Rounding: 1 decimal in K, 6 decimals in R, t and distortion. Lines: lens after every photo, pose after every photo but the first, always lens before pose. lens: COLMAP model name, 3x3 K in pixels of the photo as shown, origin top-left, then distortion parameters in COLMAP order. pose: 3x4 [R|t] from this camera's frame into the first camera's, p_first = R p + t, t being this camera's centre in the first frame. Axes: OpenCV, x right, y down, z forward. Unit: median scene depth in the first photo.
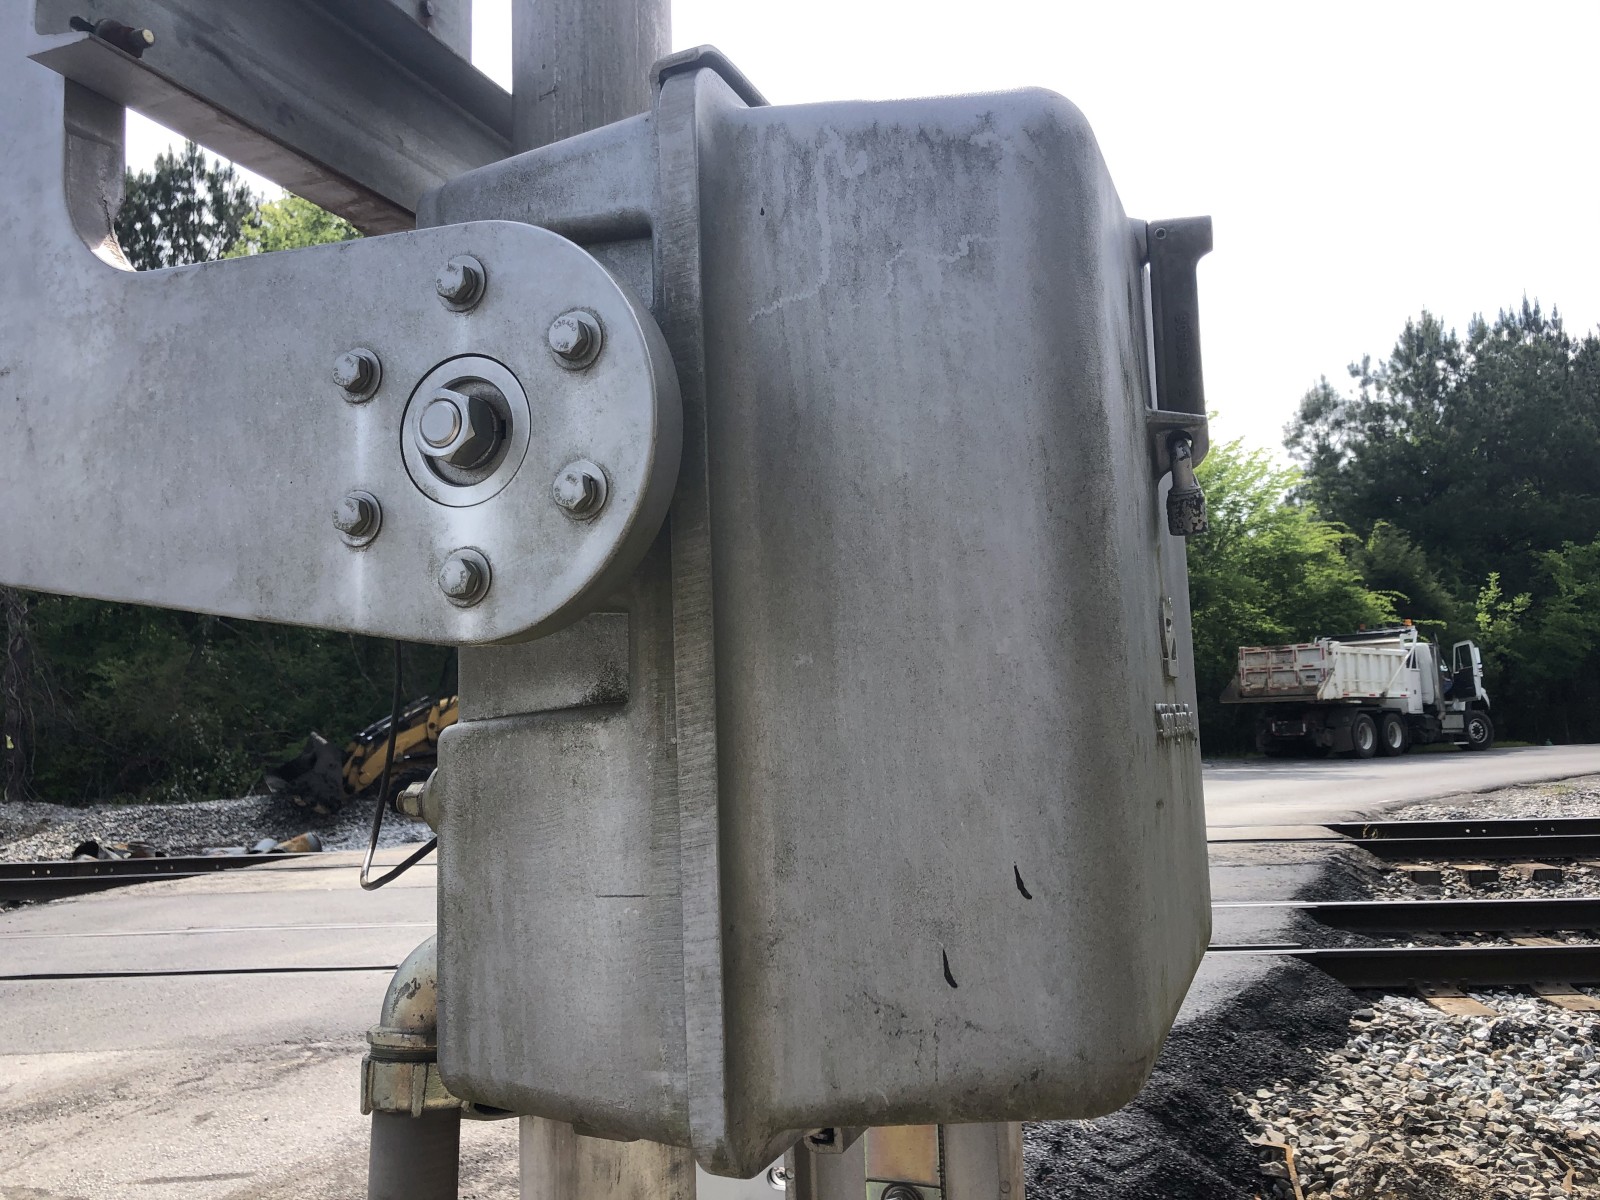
lens RADIAL K [[1331.9, 0, 796.8], [0, 1331.9, 595.5], [0, 0, 1]] dist [0.051432, -0.059918]
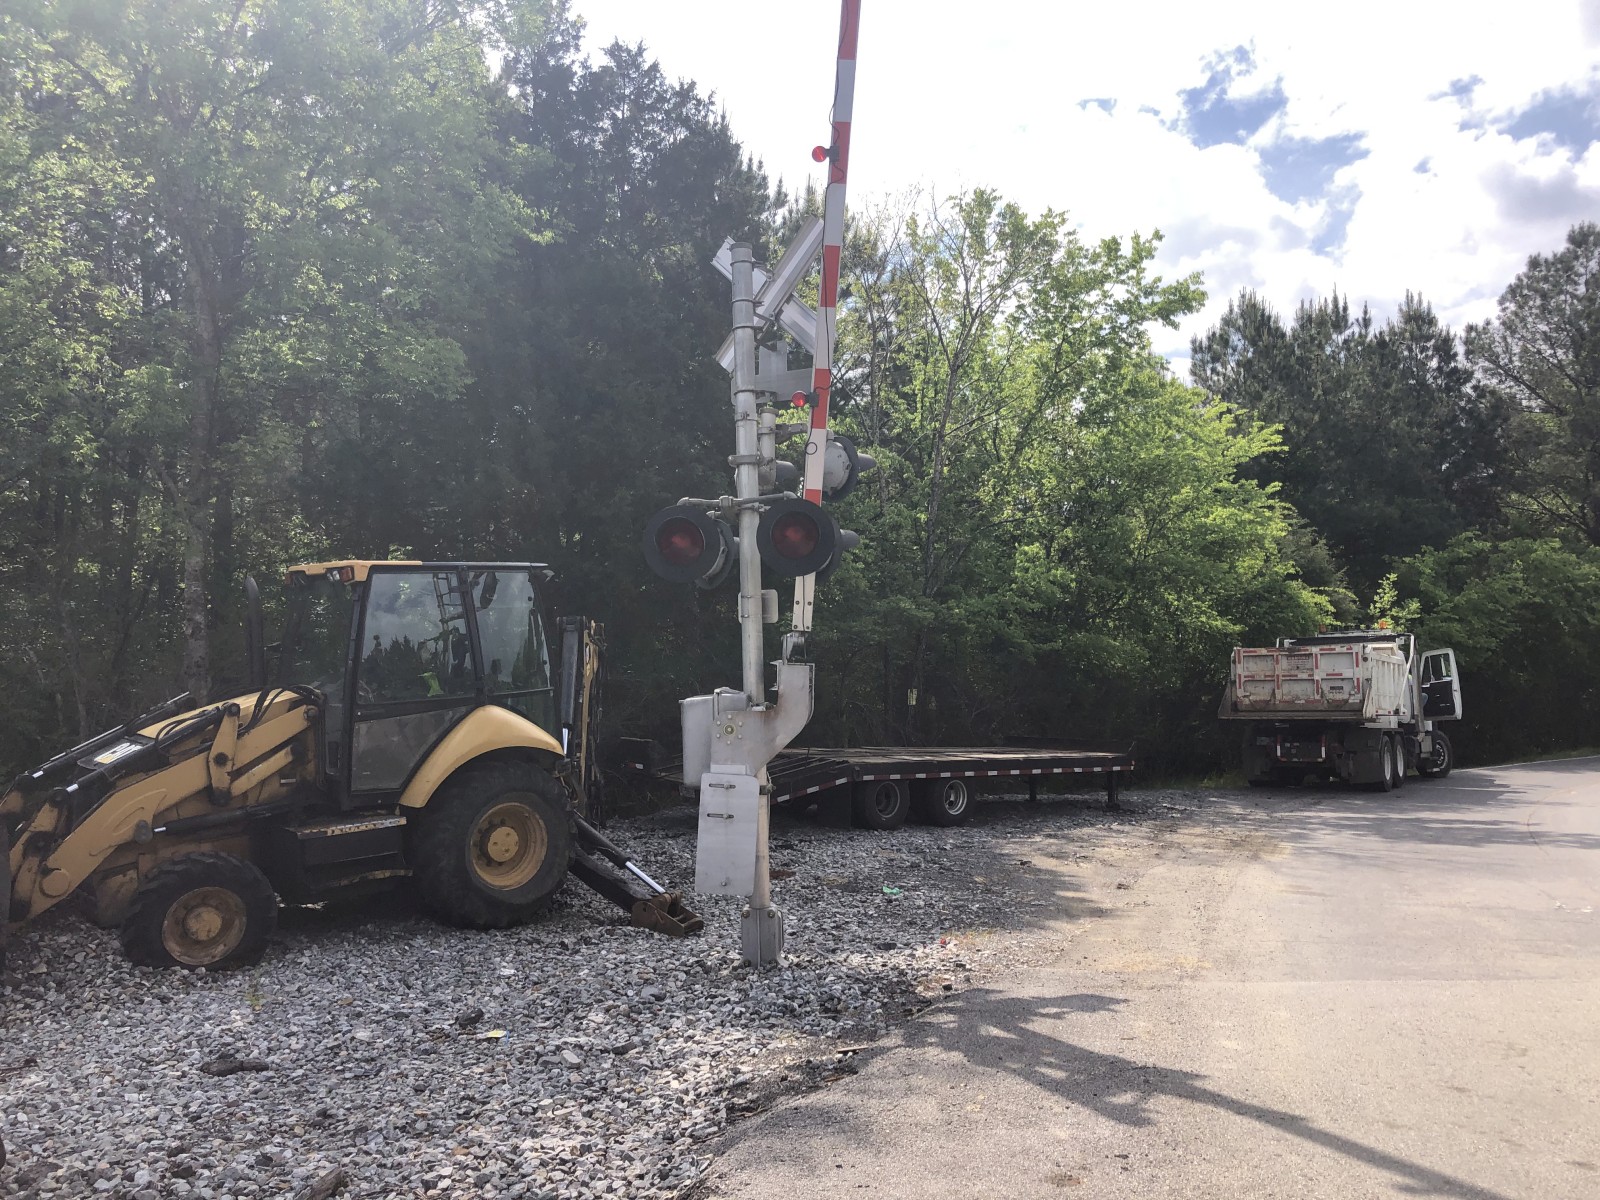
lens RADIAL K [[1328.1, 0, 819.9], [0, 1328.1, 588.4], [0, 0, 1]] dist [0.052405, -0.043065]
pose [[0.949220, 0.047838, 0.310954, -0.139736], [-0.047815, 0.998827, -0.007701, 0.020450], [-0.310958, -0.007558, 0.950394, 0.313052]]
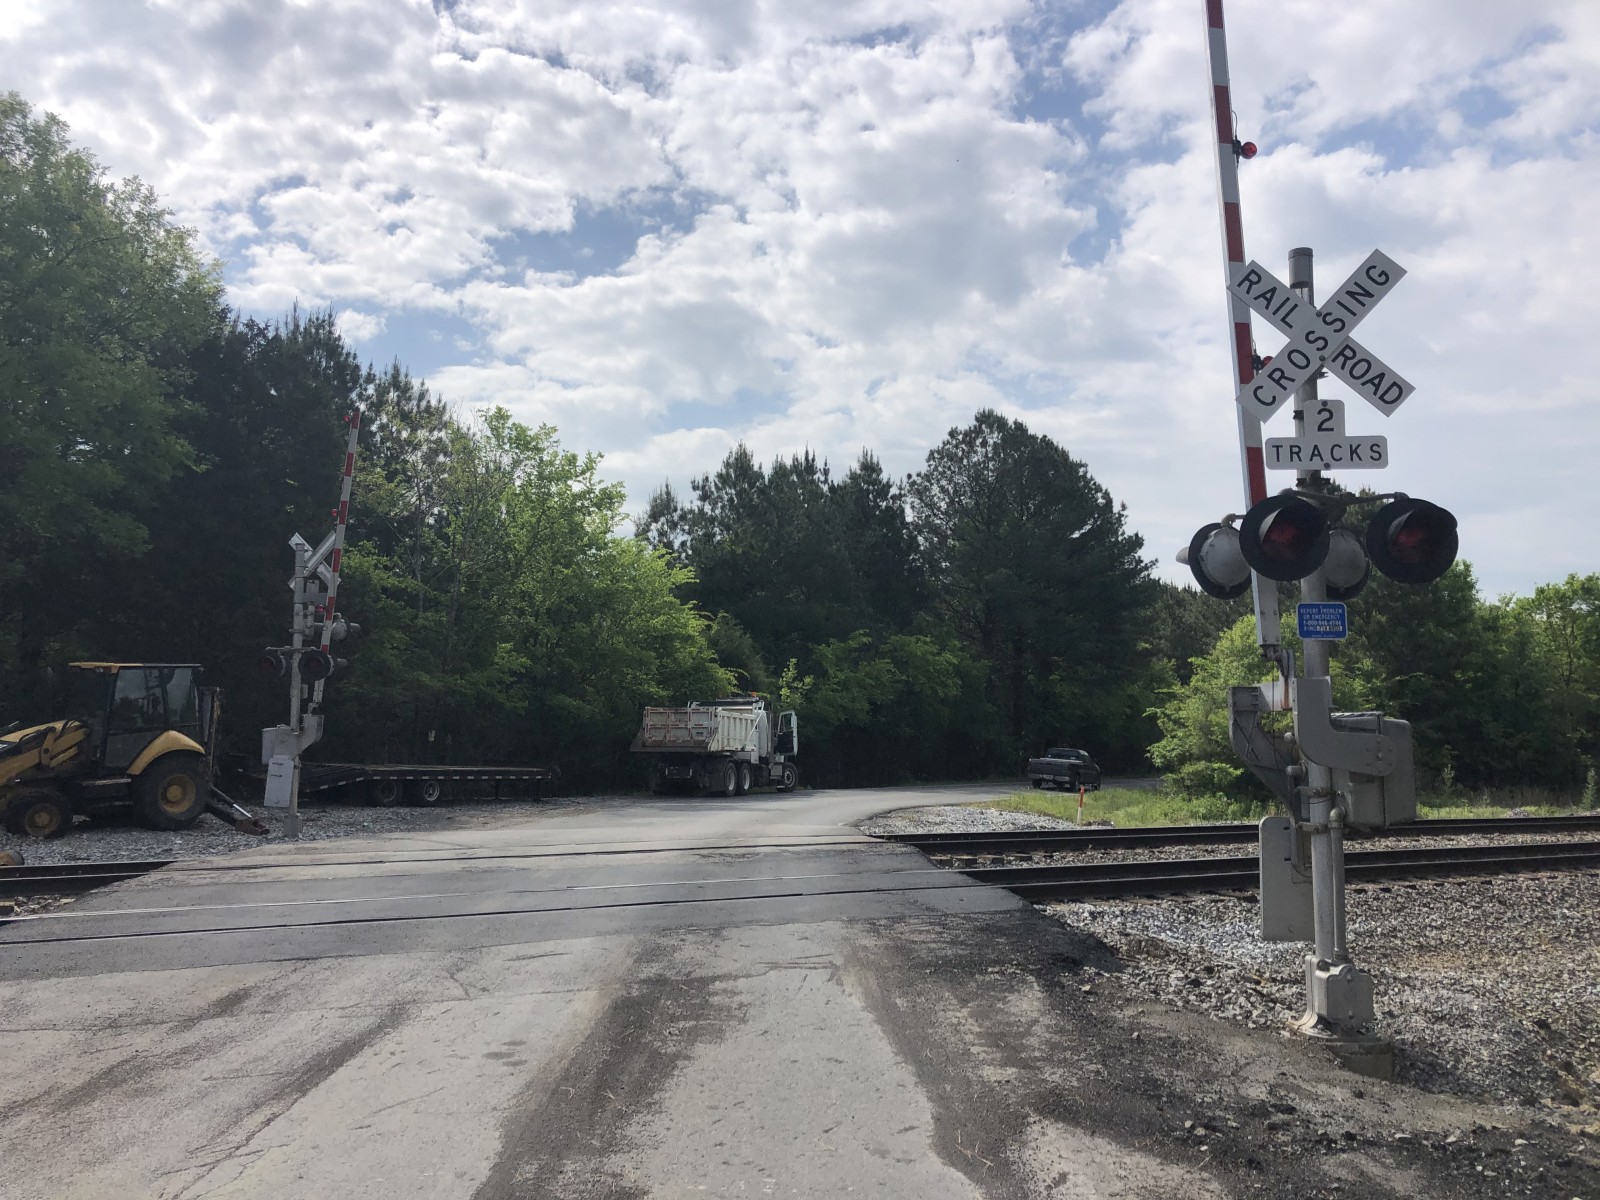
lens RADIAL K [[1330.6, 0, 777.4], [0, 1330.6, 588.9], [0, 0, 1]] dist [0.132206, -0.199754]
pose [[0.845198, 0.102030, 0.524623, -0.225138], [-0.084492, 0.994773, -0.057345, -0.010252], [-0.527732, 0.004141, 0.849401, -0.130120]]
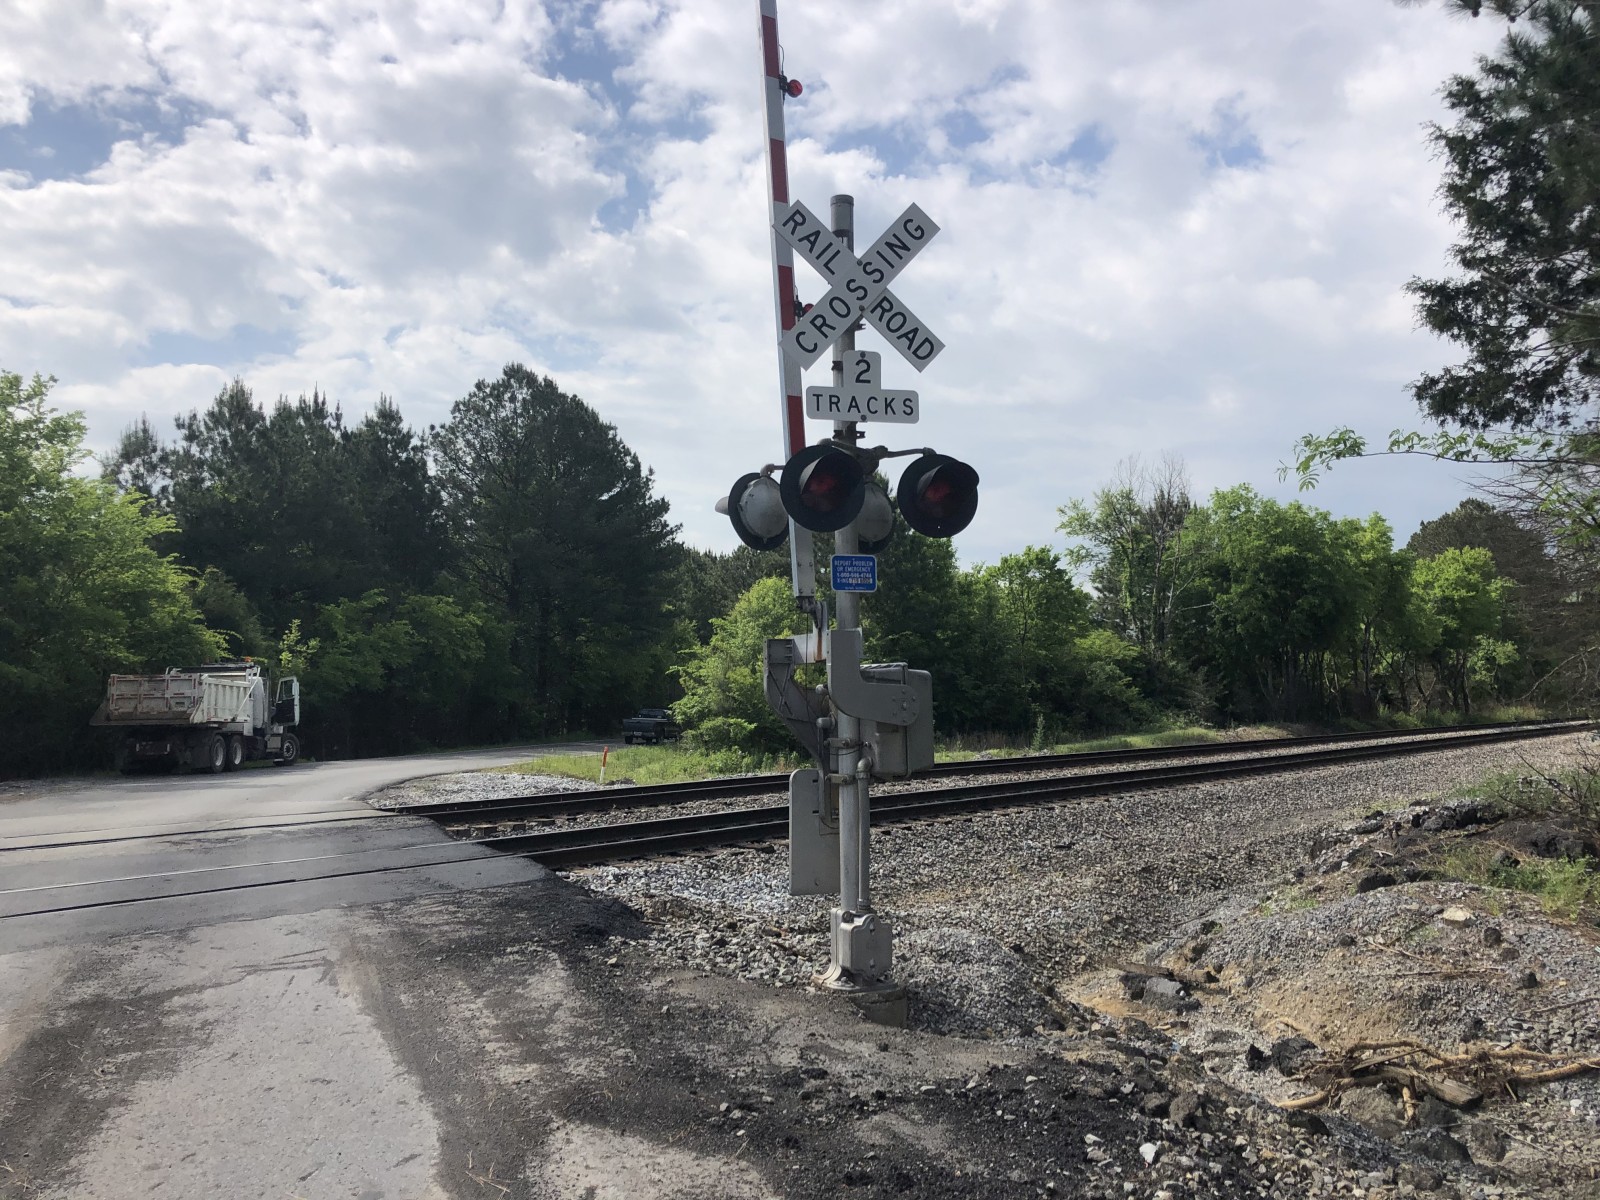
lens RADIAL K [[1328.1, 0, 819.9], [0, 1328.1, 588.4], [0, 0, 1]] dist [0.052405, -0.043065]
pose [[0.586167, 0.096968, 0.804367, -0.211144], [-0.079364, 0.994909, -0.062103, -0.008922], [-0.806294, -0.027435, 0.590879, -0.113354]]
